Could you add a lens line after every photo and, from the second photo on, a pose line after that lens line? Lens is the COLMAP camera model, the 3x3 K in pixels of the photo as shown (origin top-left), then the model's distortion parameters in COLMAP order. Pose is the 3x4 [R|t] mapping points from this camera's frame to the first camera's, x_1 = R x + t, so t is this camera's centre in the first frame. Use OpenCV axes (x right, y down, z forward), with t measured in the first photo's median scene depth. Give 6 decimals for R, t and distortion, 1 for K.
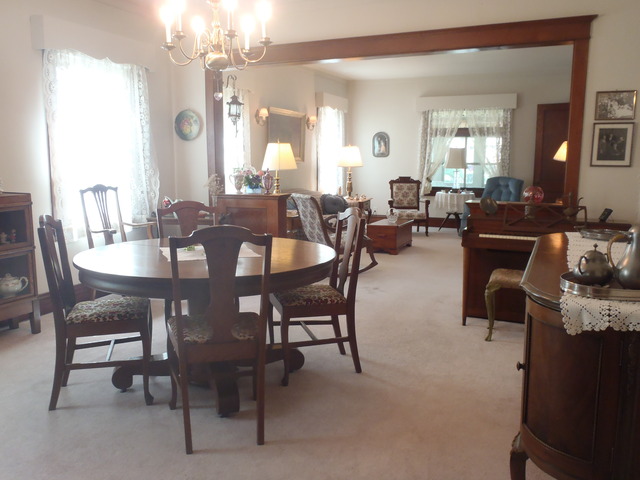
lens RADIAL K [[527.9, 0, 320.0], [0, 527.9, 240.0], [0, 0, 1]] dist [-0.075139, 0.102694]
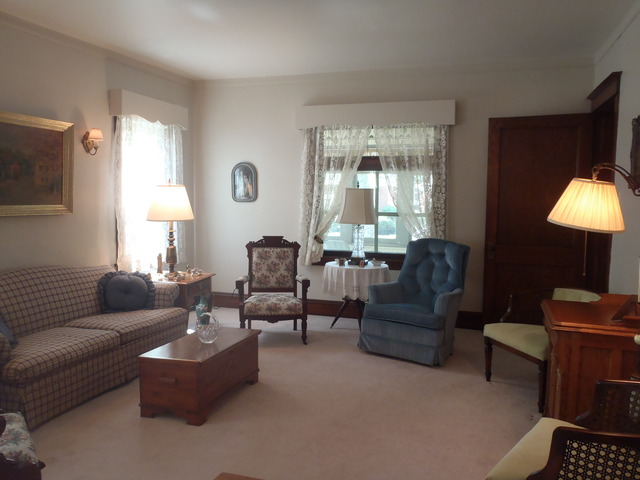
lens RADIAL K [[527.9, 0, 320.0], [0, 527.9, 240.0], [0, 0, 1]] dist [-0.075139, 0.102694]
pose [[0.994280, 0.002533, 0.106774, 0.150719], [0.004900, 0.997584, -0.069299, -0.075101], [-0.106692, 0.069426, 0.991865, 0.408581]]
